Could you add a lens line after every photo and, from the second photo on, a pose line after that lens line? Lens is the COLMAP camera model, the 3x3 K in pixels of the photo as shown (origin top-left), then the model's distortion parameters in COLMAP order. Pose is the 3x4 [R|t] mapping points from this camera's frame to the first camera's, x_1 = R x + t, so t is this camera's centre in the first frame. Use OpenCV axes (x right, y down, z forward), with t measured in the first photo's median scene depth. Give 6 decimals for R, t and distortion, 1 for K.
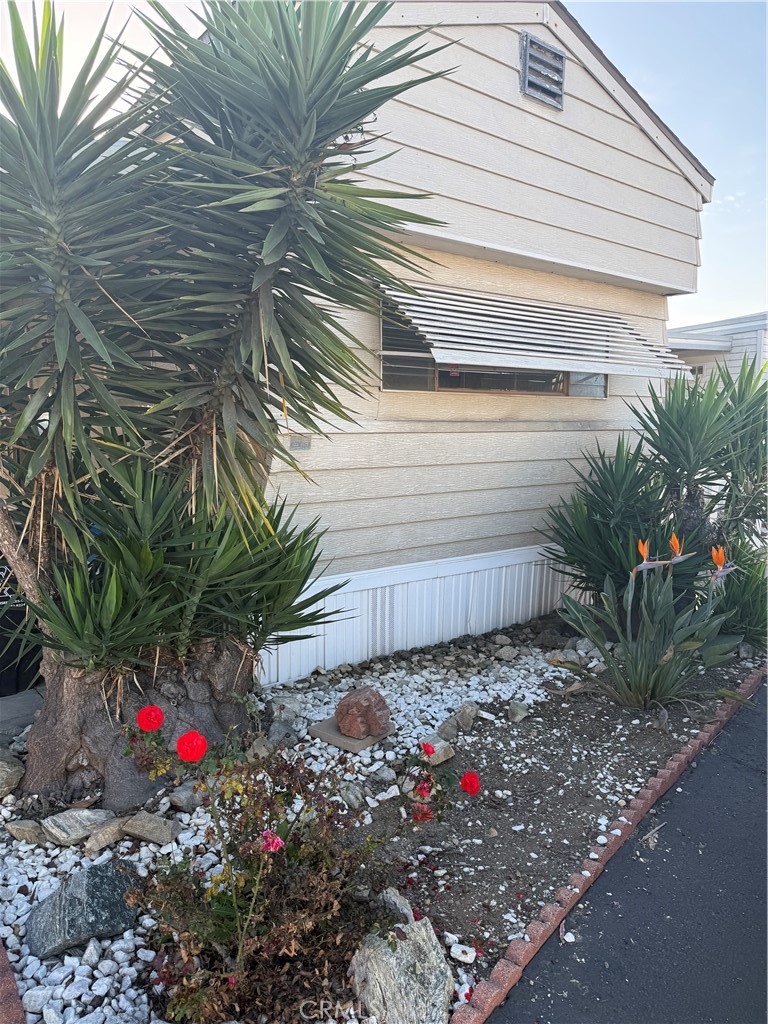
lens RADIAL K [[720.3, 0, 384.0], [0, 720.3, 512.0], [0, 0, 1]] dist [0.045748, -0.063903]
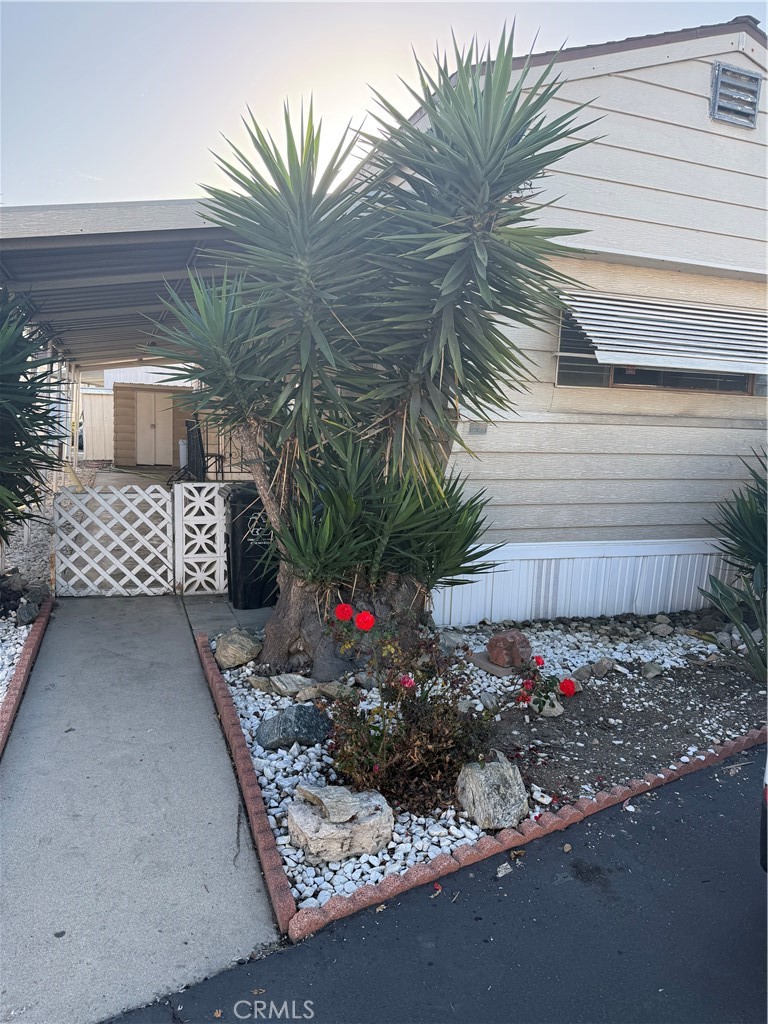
lens RADIAL K [[716.6, 0, 370.0], [0, 716.6, 513.6], [0, 0, 1]] dist [0.190476, -0.412327]
pose [[0.946215, 0.072423, -0.315330, 0.128172], [-0.070054, 0.997365, 0.018857, 0.044892], [0.315865, 0.004248, 0.948795, -0.269297]]
